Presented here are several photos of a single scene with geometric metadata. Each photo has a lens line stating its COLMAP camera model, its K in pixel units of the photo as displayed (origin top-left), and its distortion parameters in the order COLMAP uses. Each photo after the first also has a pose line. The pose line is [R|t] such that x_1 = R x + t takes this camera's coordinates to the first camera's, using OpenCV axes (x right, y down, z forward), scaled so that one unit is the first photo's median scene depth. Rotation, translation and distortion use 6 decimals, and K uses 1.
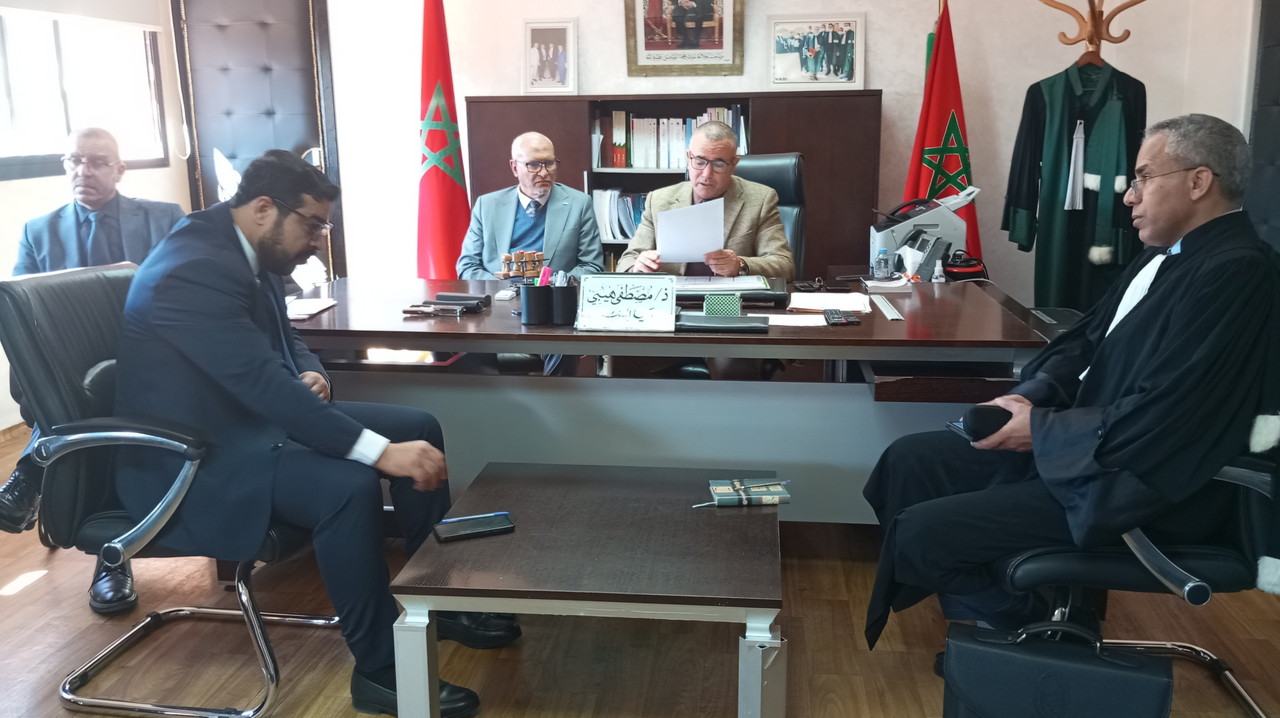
lens RADIAL K [[1044.5, 0, 643.6], [0, 1044.5, 356.5], [0, 0, 1]] dist [0.081914, -0.177758]
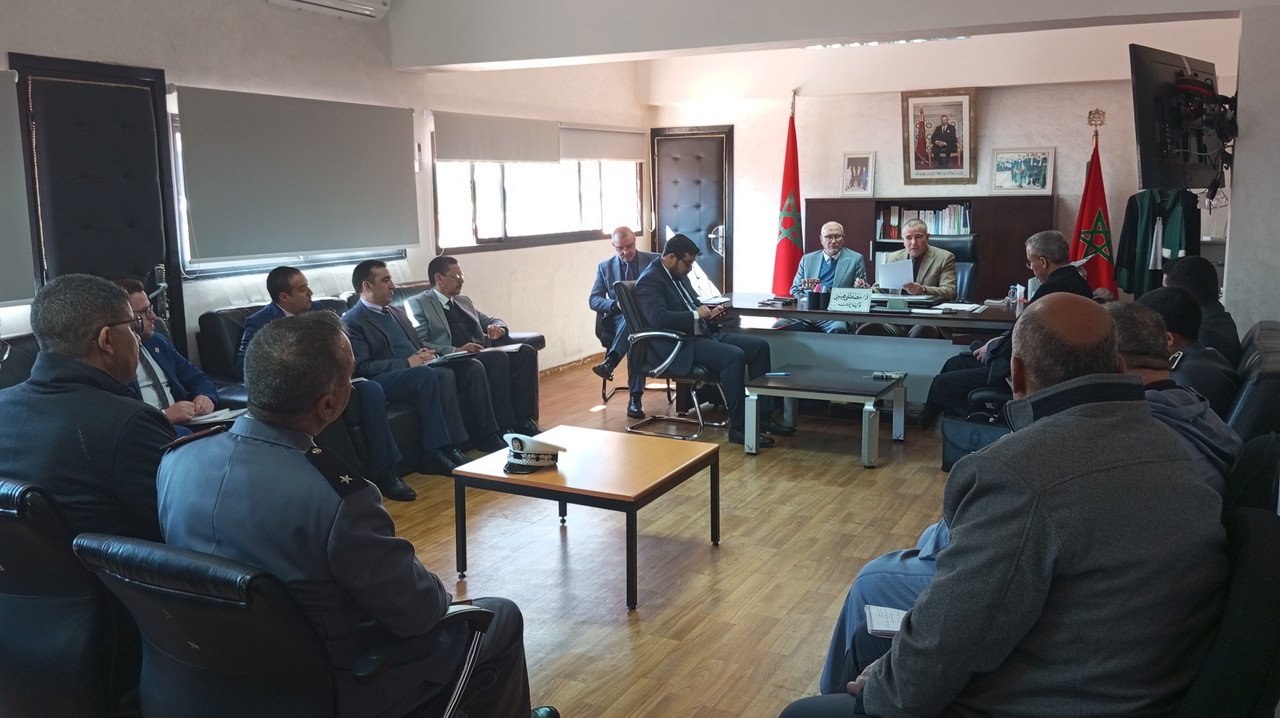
lens RADIAL K [[1037.9, 0, 632.9], [0, 1037.9, 357.0], [0, 0, 1]] dist [0.063230, -0.130279]
pose [[0.934011, 0.055235, -0.352949, 0.188774], [-0.074404, 0.996386, -0.040965, 0.109979], [0.349411, 0.064523, 0.934745, -0.709282]]
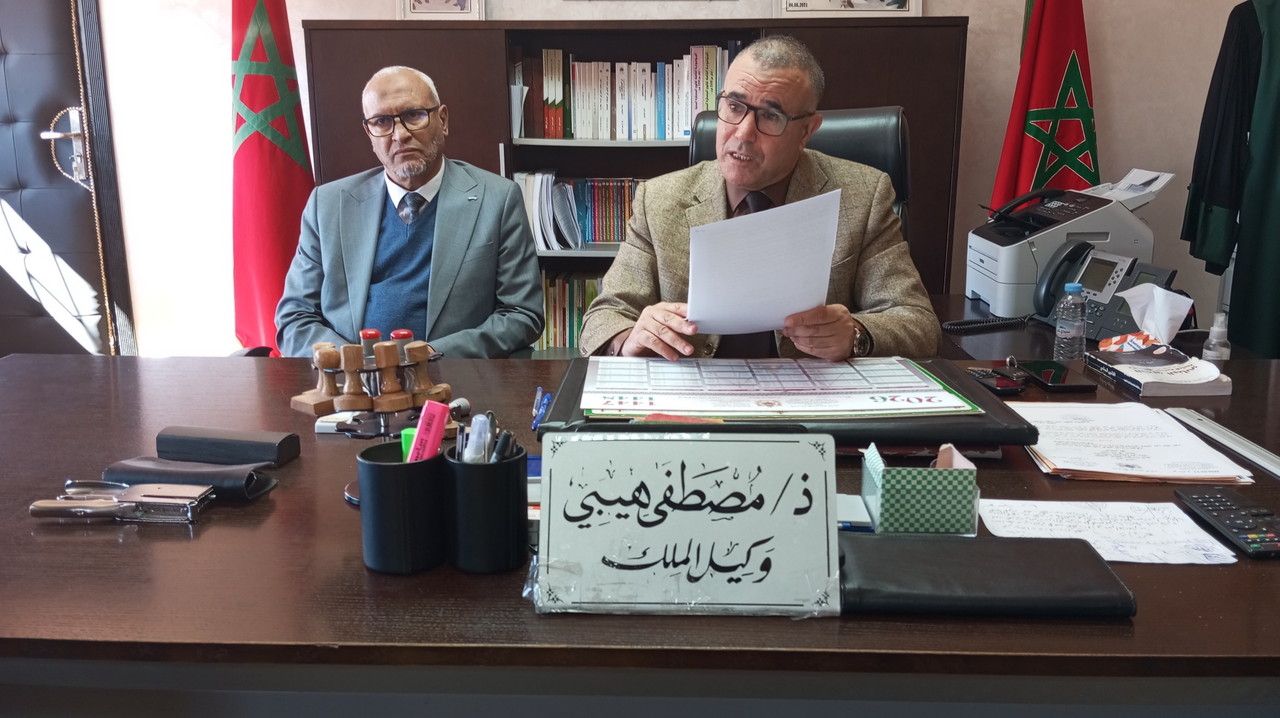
lens RADIAL K [[1049.0, 0, 671.5], [0, 1049.0, 352.1], [0, 0, 1]] dist [0.038887, -0.002085]
pose [[0.993478, -0.018305, 0.112541, -0.025808], [0.016999, 0.999777, 0.012555, -0.057297], [-0.112746, -0.010560, 0.993568, 0.354627]]
